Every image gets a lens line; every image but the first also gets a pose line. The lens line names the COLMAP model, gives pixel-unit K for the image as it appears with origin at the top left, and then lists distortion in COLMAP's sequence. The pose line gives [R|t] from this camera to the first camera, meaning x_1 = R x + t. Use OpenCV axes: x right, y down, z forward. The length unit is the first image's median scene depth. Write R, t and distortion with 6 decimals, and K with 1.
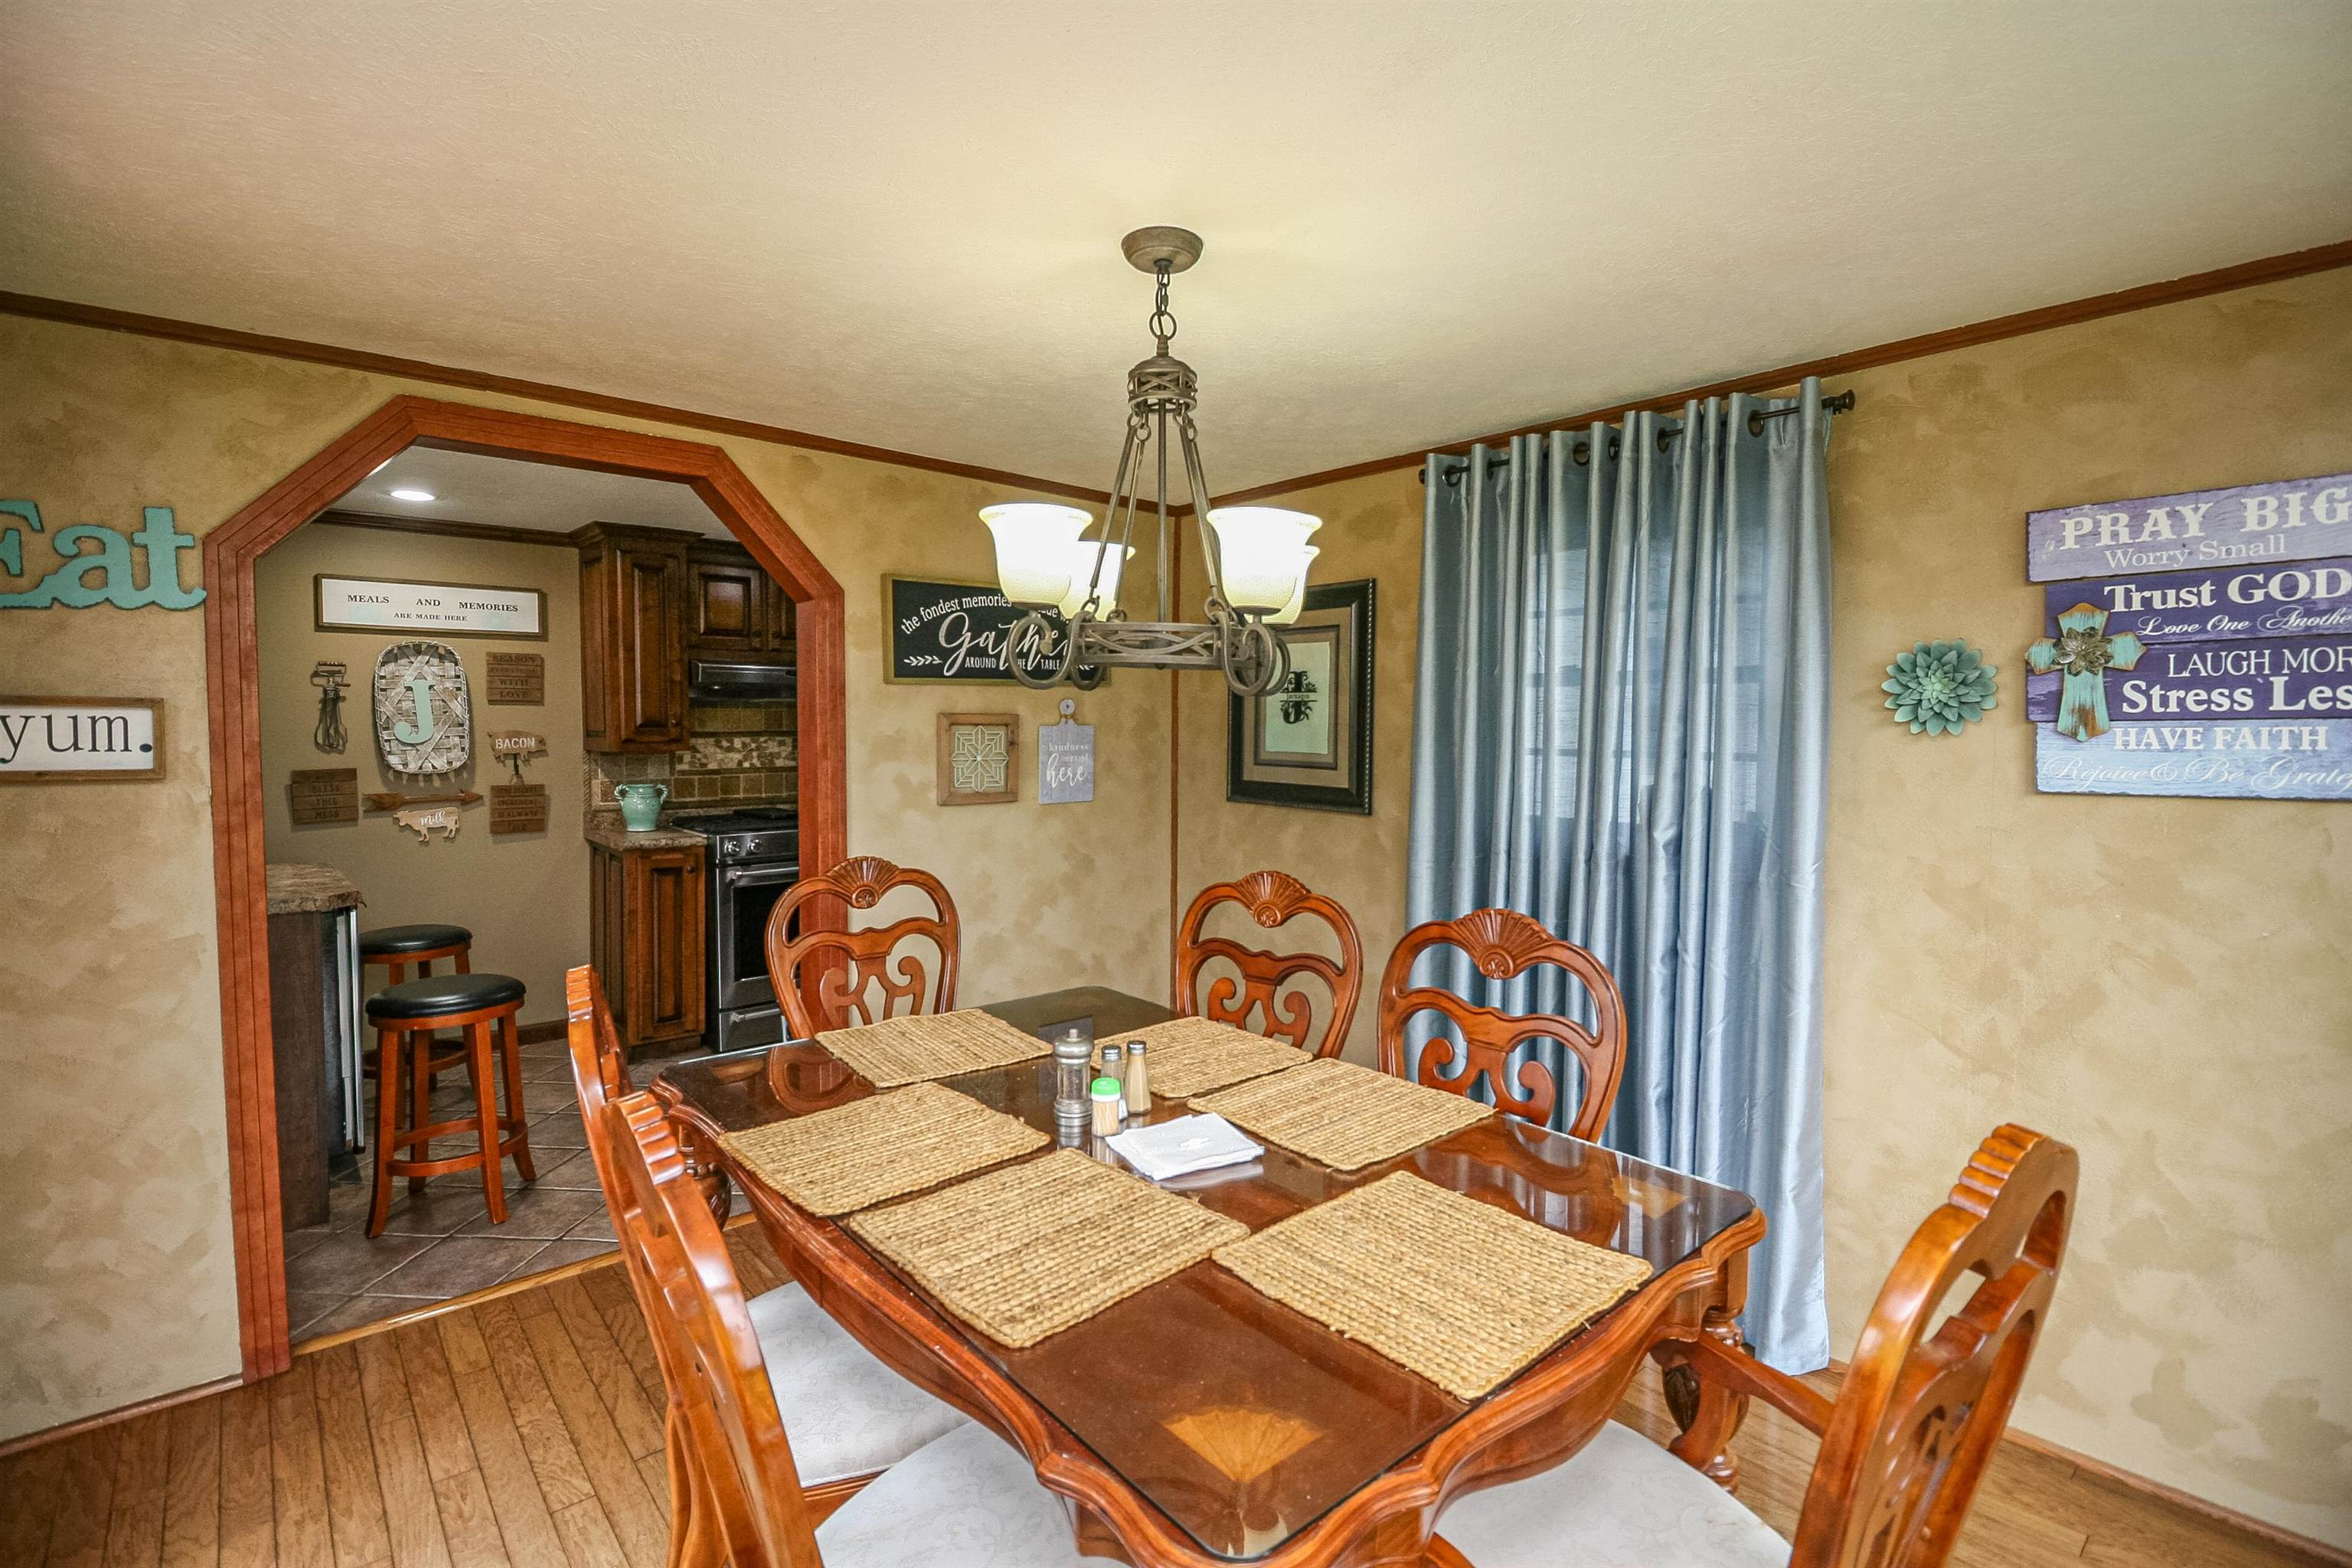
lens RADIAL K [[1075.0, 0, 1182.7], [0, 1075.0, 780.1], [0, 0, 1]] dist [-0.000846, -0.012942]
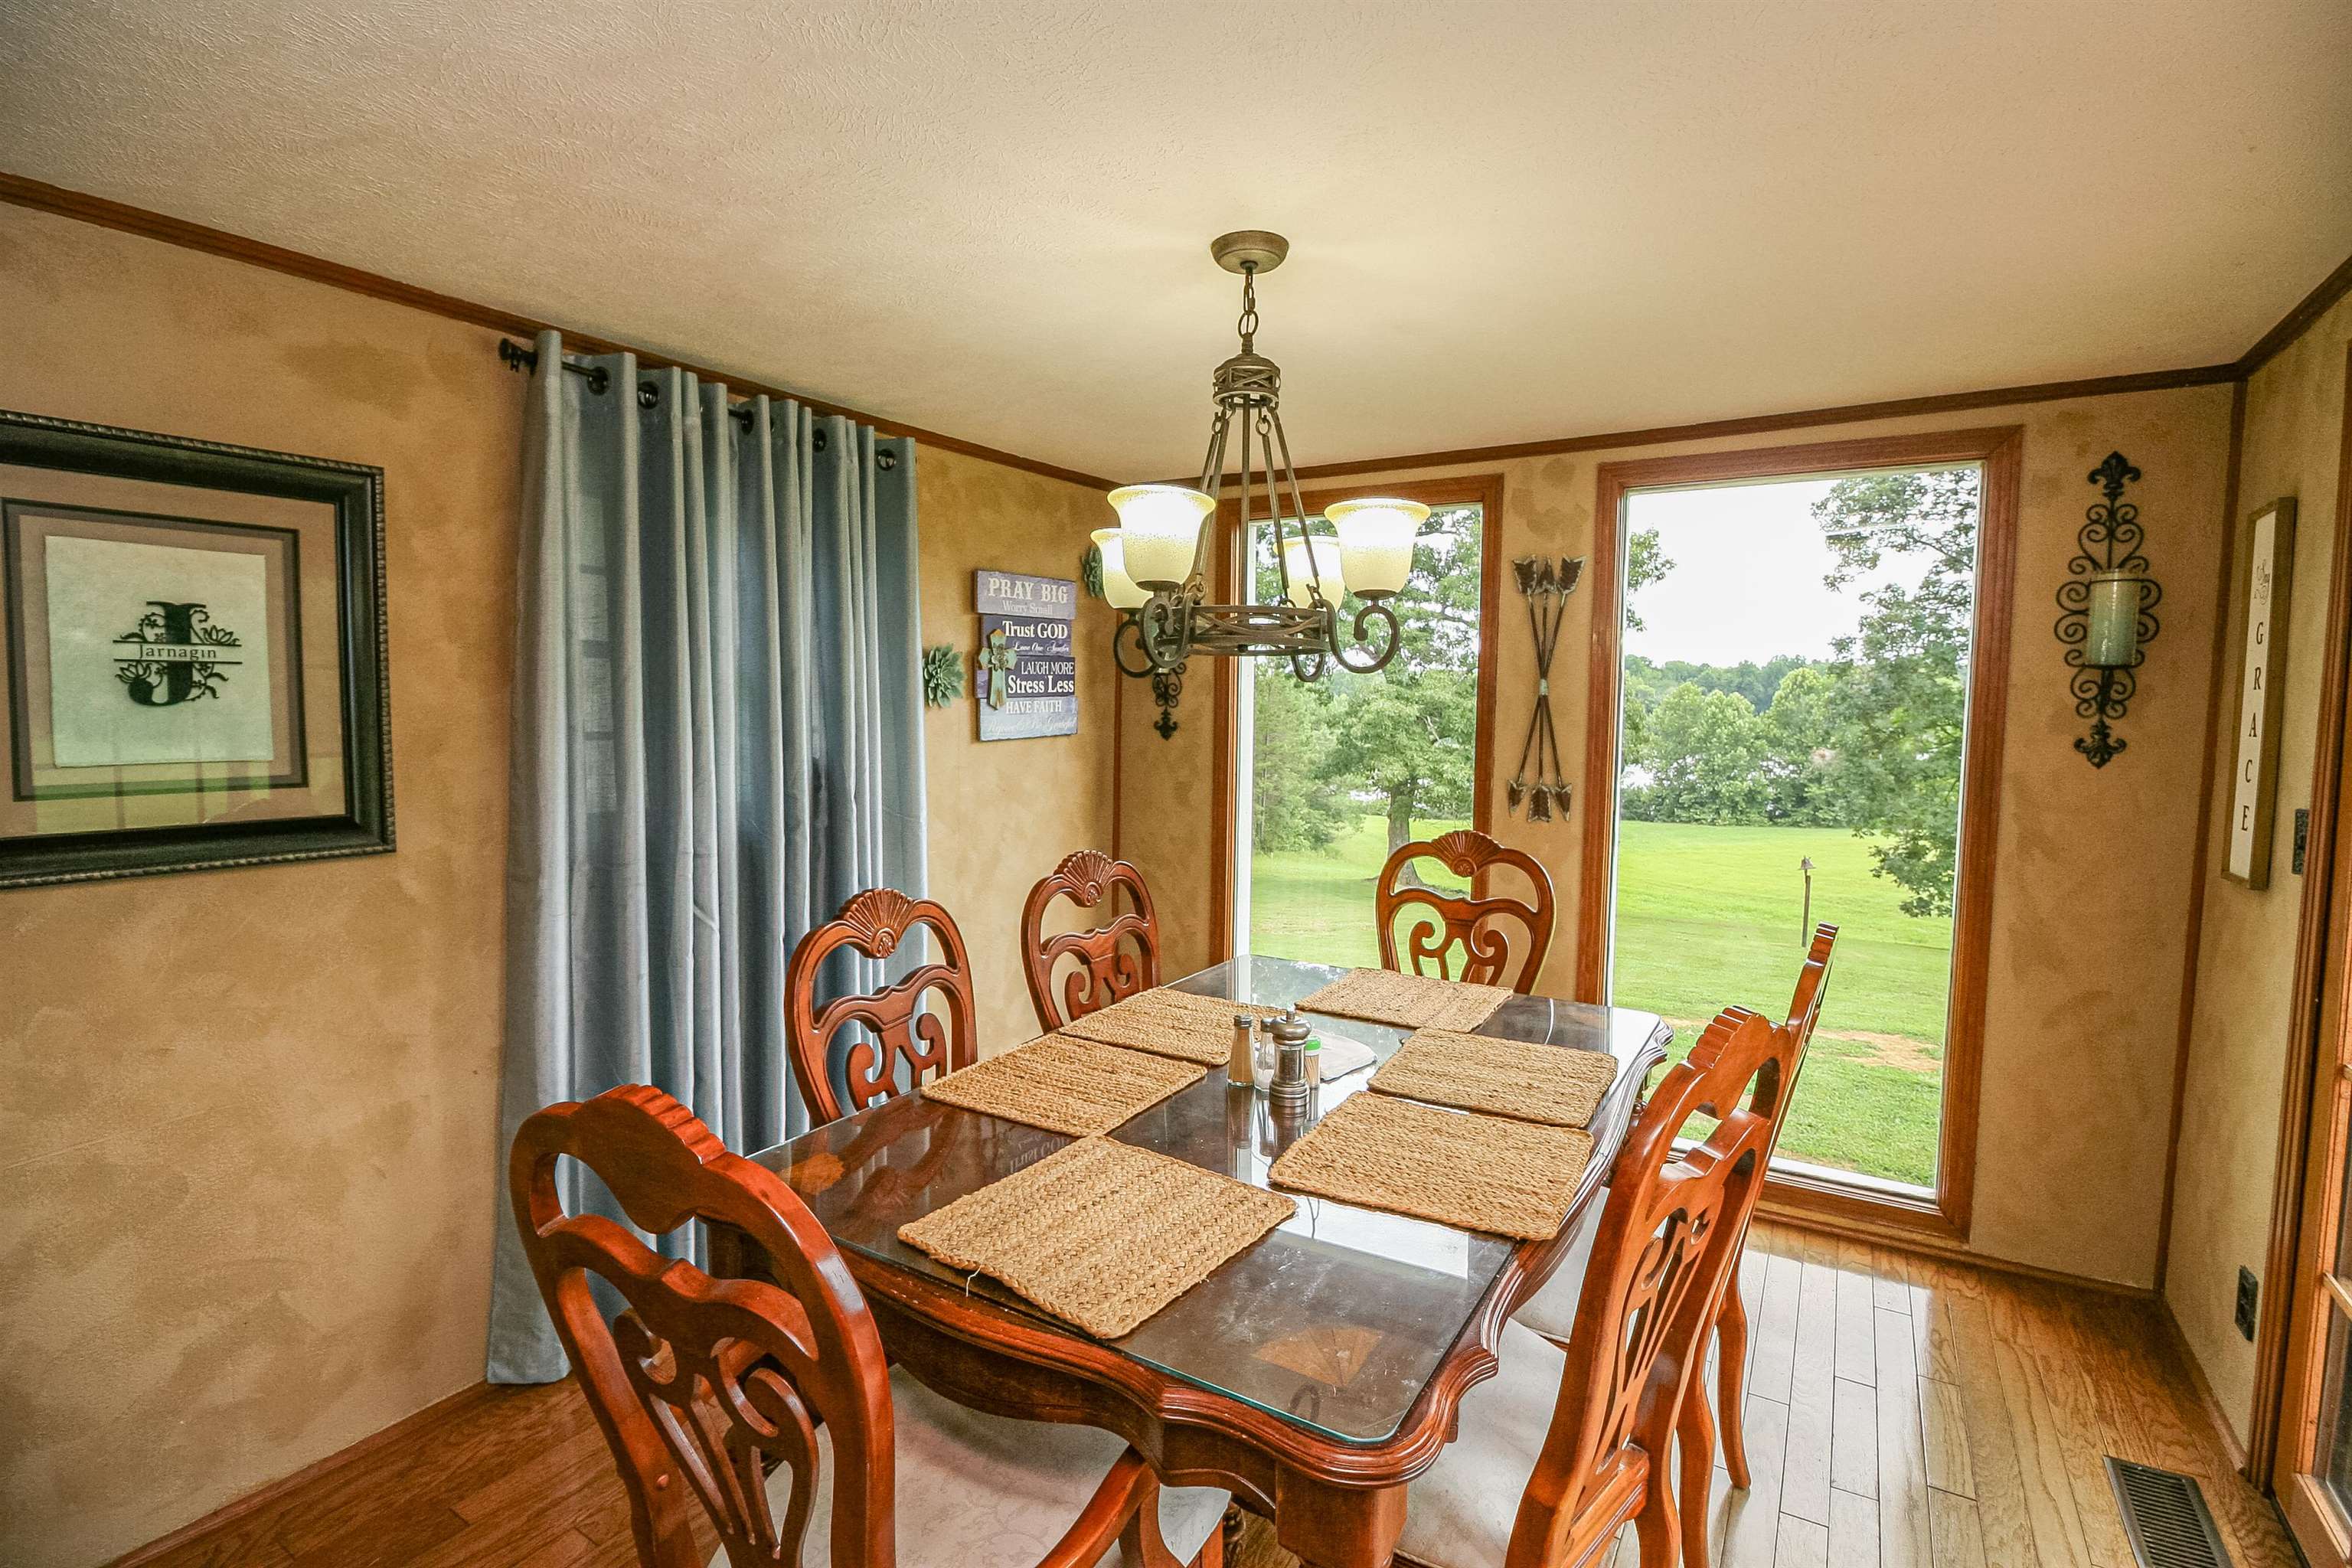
lens RADIAL K [[1065.3, 0, 1175.6], [0, 1065.3, 767.6], [0, 0, 1]] dist [-0.001212, -0.014038]
pose [[-0.279864, -0.071153, 0.957399, -0.603636], [0.044638, 0.995207, 0.087011, -0.054979], [-0.959001, 0.067088, -0.275347, 0.824906]]
